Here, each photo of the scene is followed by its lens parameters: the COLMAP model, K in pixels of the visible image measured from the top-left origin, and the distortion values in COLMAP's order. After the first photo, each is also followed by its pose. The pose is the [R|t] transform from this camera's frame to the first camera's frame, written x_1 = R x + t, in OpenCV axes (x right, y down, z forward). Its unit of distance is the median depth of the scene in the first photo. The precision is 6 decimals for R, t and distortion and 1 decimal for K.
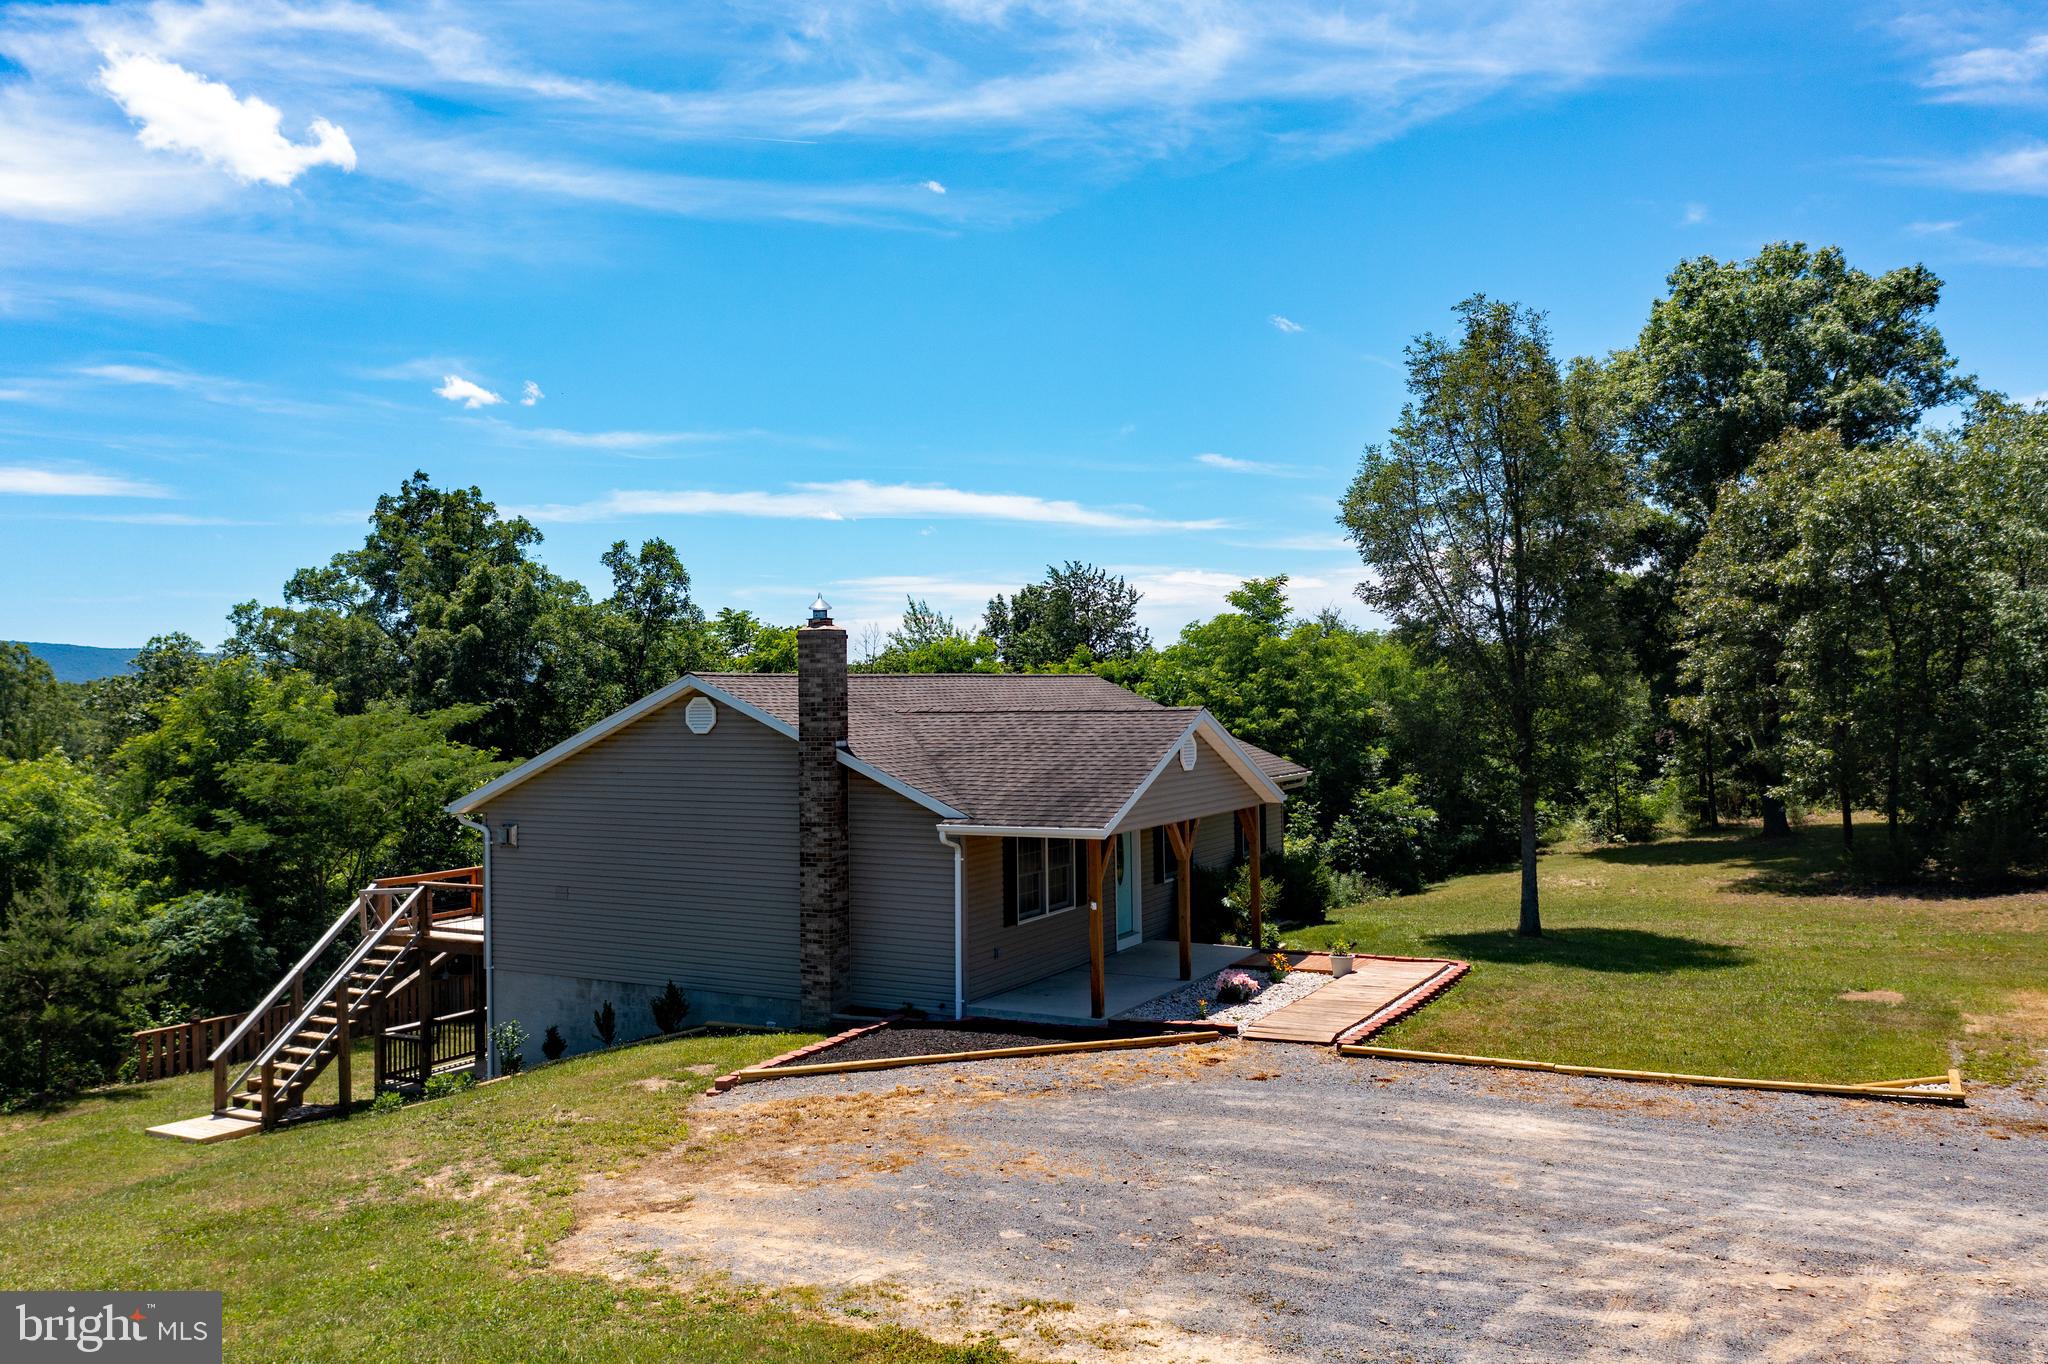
lens RADIAL K [[1612.3, 0, 1032.7], [0, 1612.3, 671.1], [0, 0, 1]] dist [-0.014436, 0.002427]
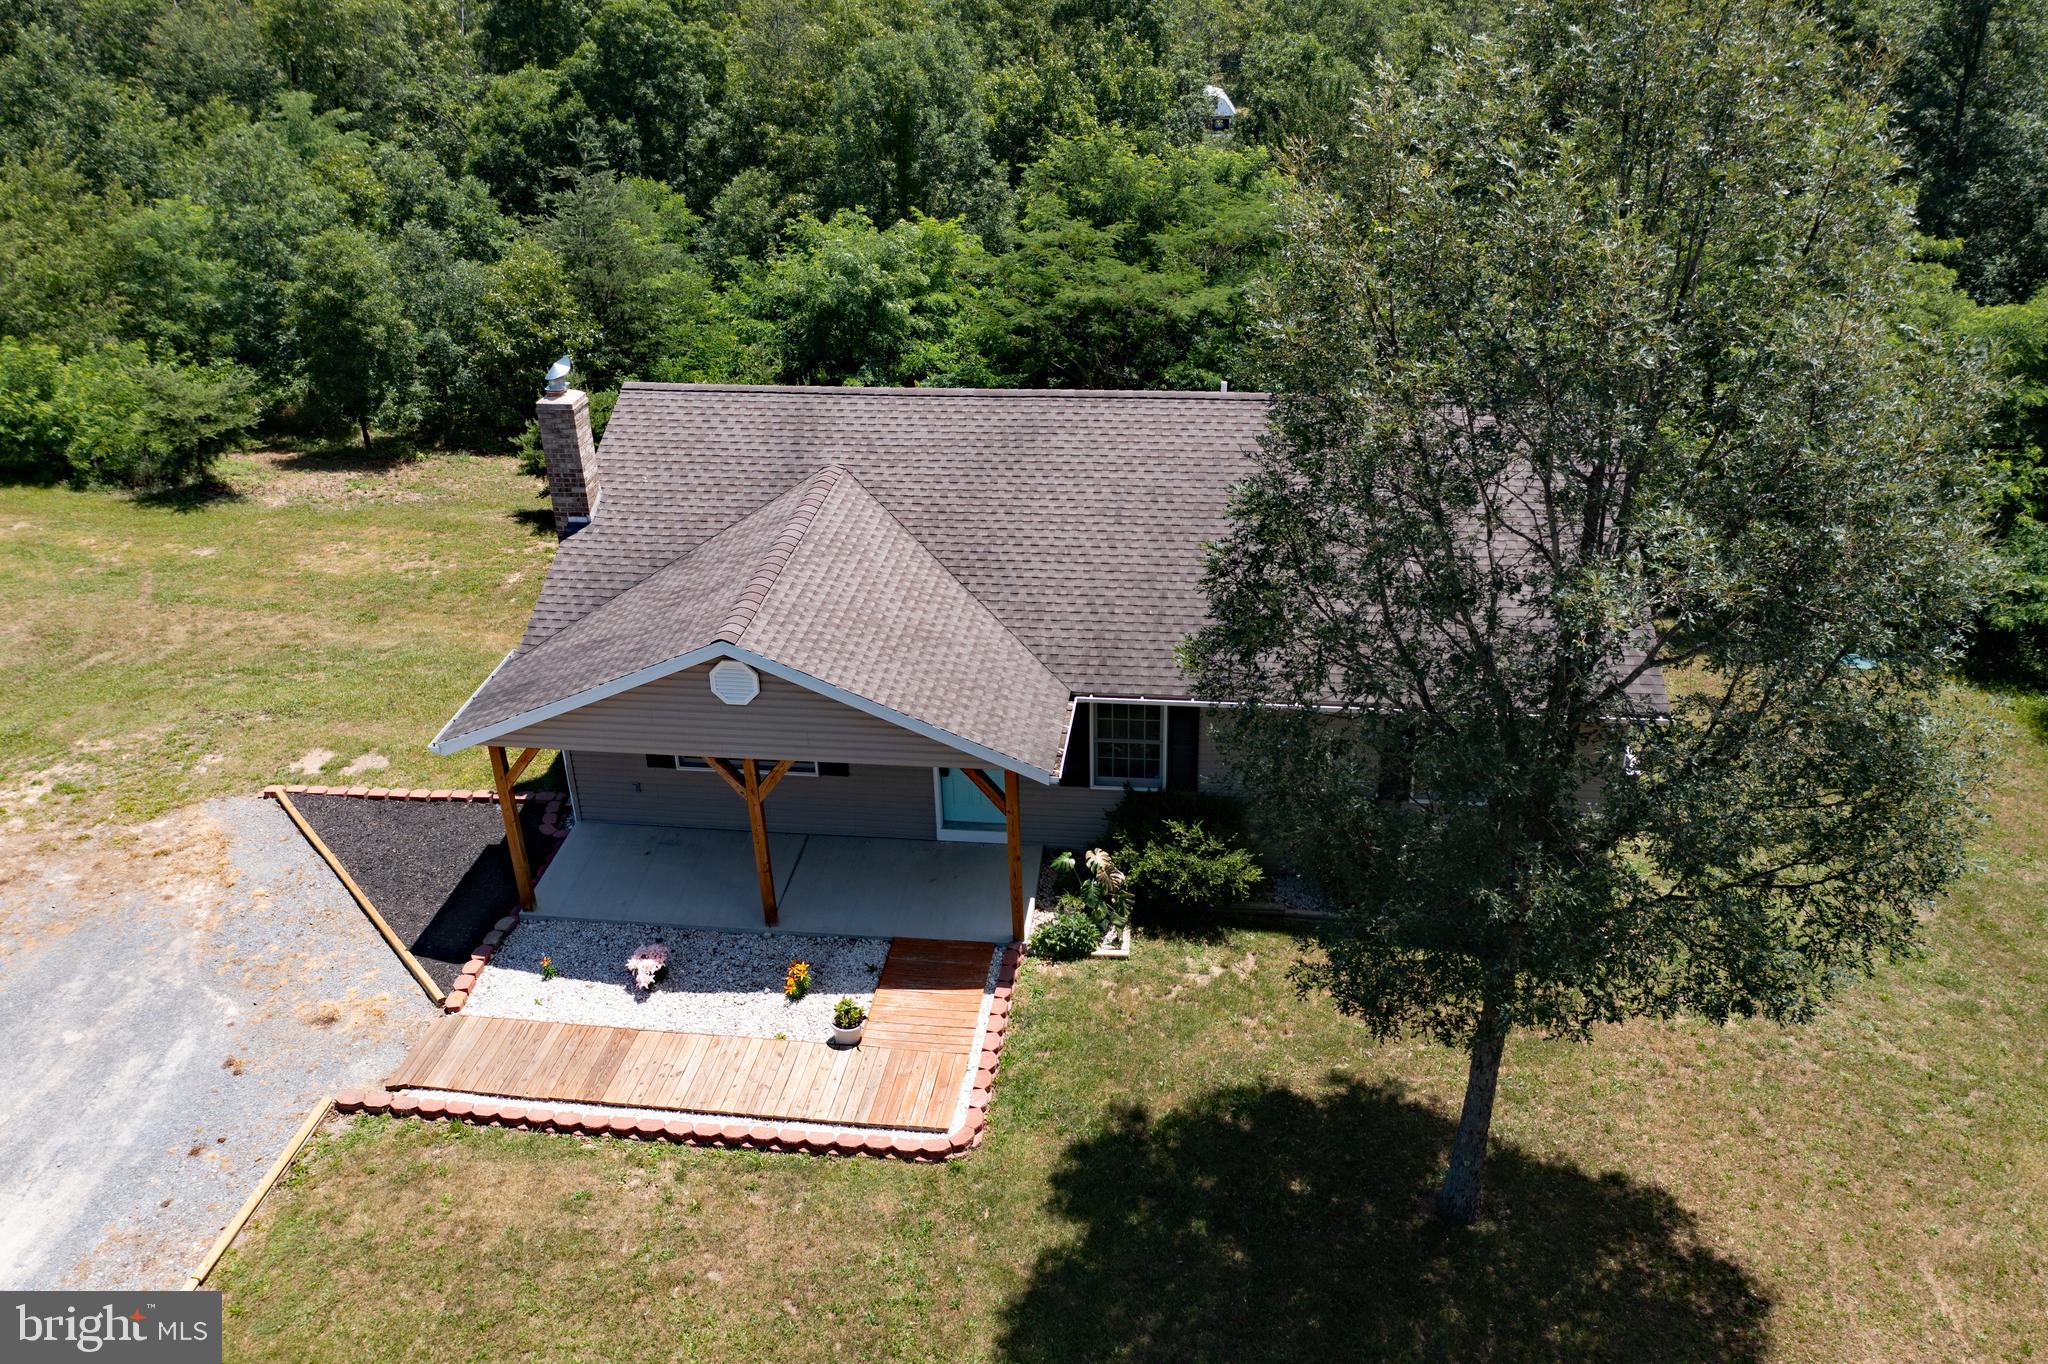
lens RADIAL K [[1612.3, 0, 1016.8], [0, 1612.3, 664.2], [0, 0, 1]] dist [-0.014436, 0.002427]
pose [[0.352005, 0.437356, -0.827534, 0.612956], [0.027995, 0.878804, 0.476361, -0.250367], [0.935580, -0.190848, 0.297099, 0.727614]]
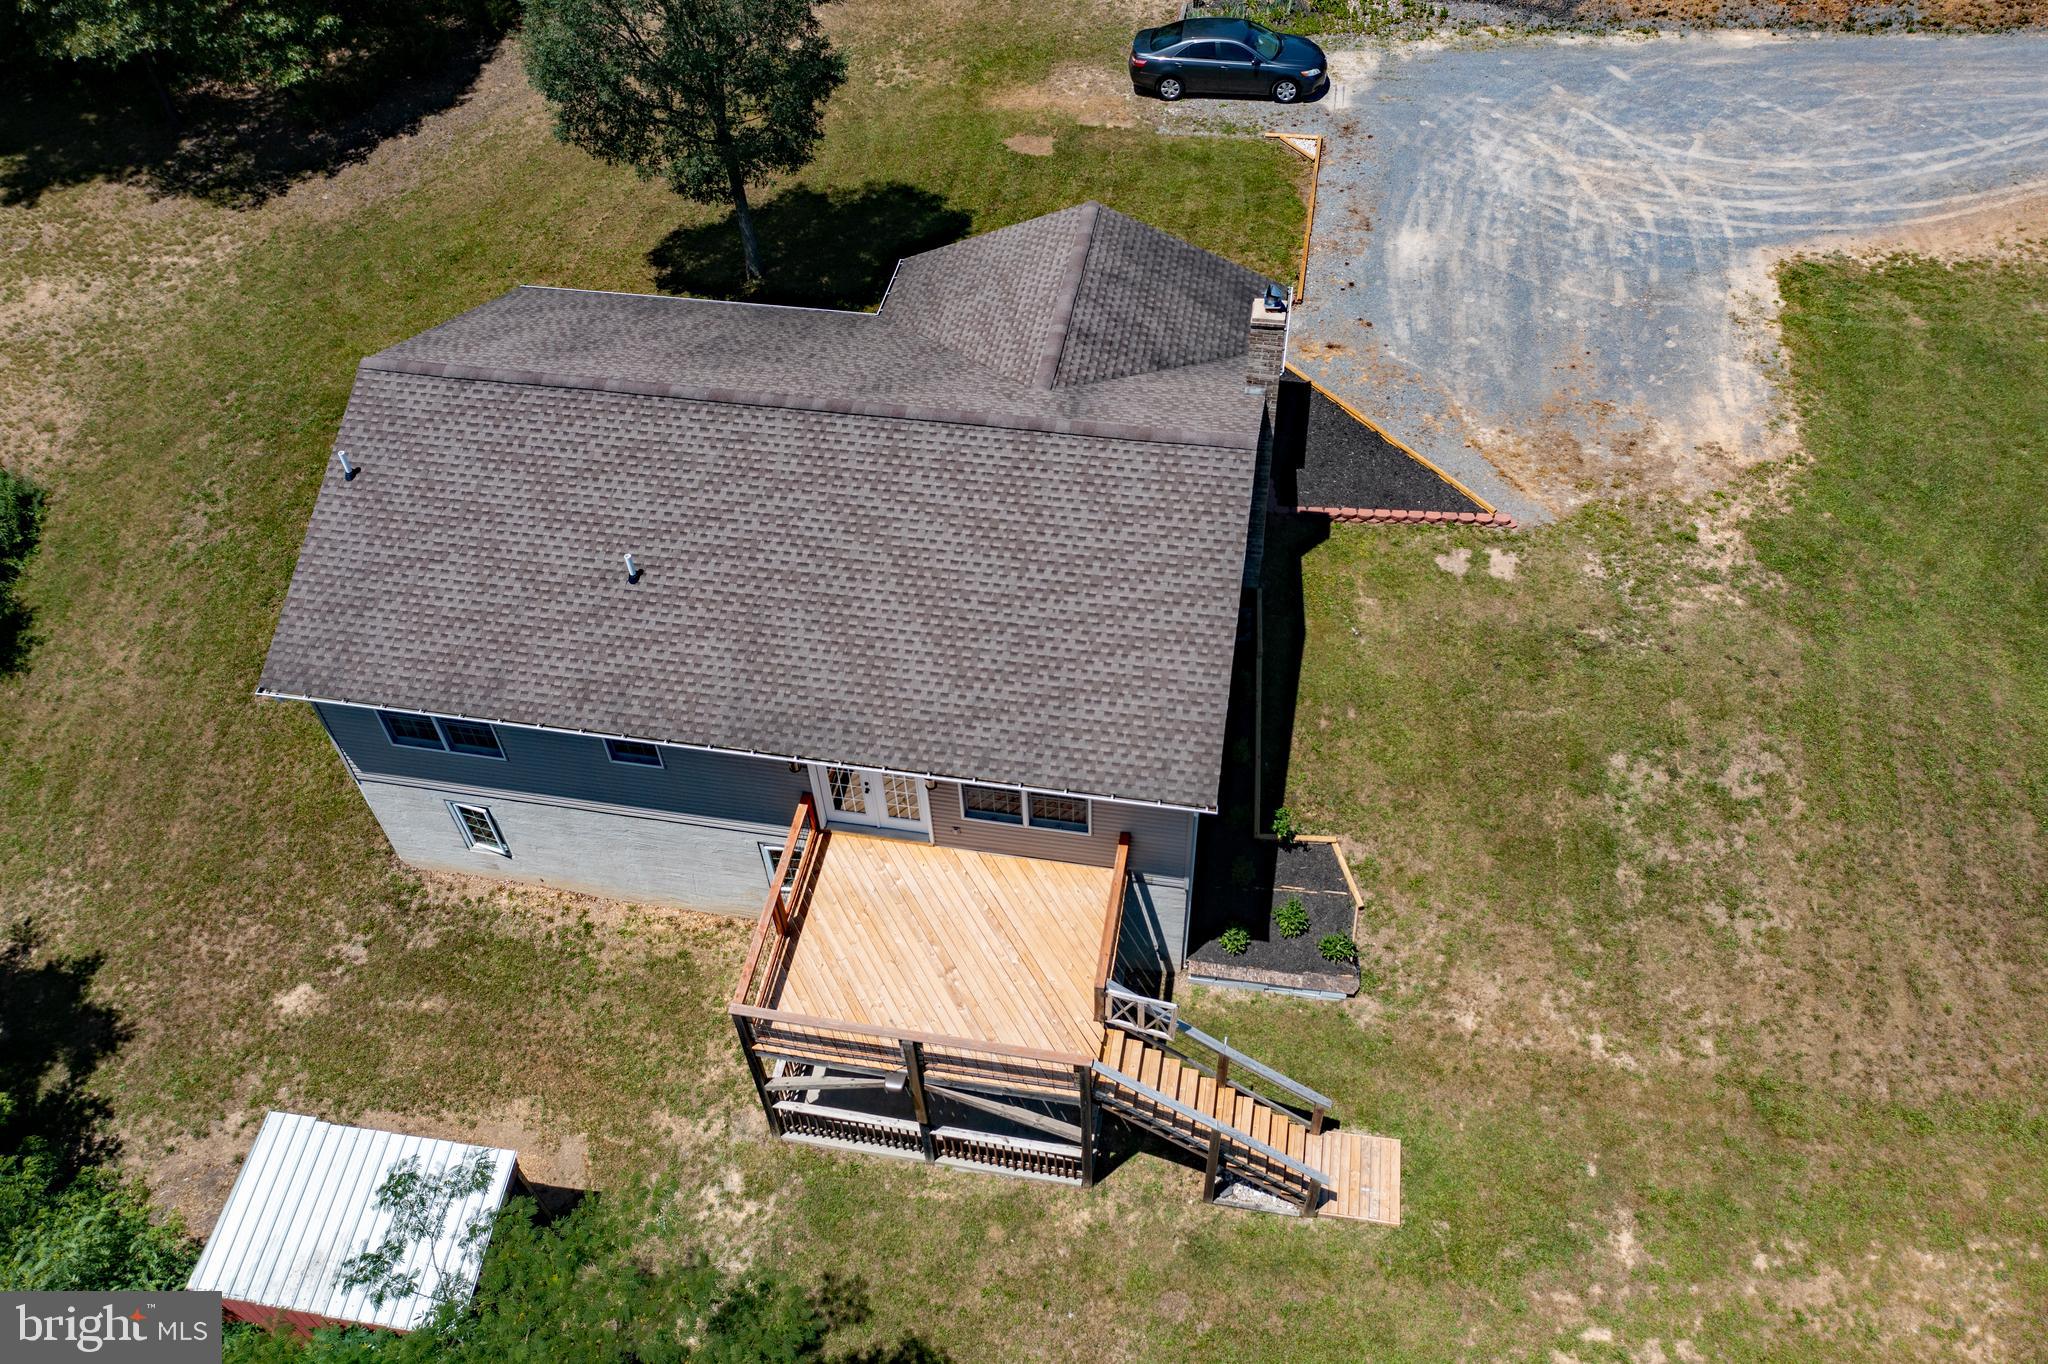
lens RADIAL K [[1612.3, 0, 1026.7], [0, 1612.3, 660.1], [0, 0, 1]] dist [-0.014436, 0.002427]
pose [[-0.301436, -0.693732, 0.654119, -0.724042], [0.028795, 0.679092, 0.733488, -0.504742], [-0.953051, 0.239935, -0.184727, 1.085080]]
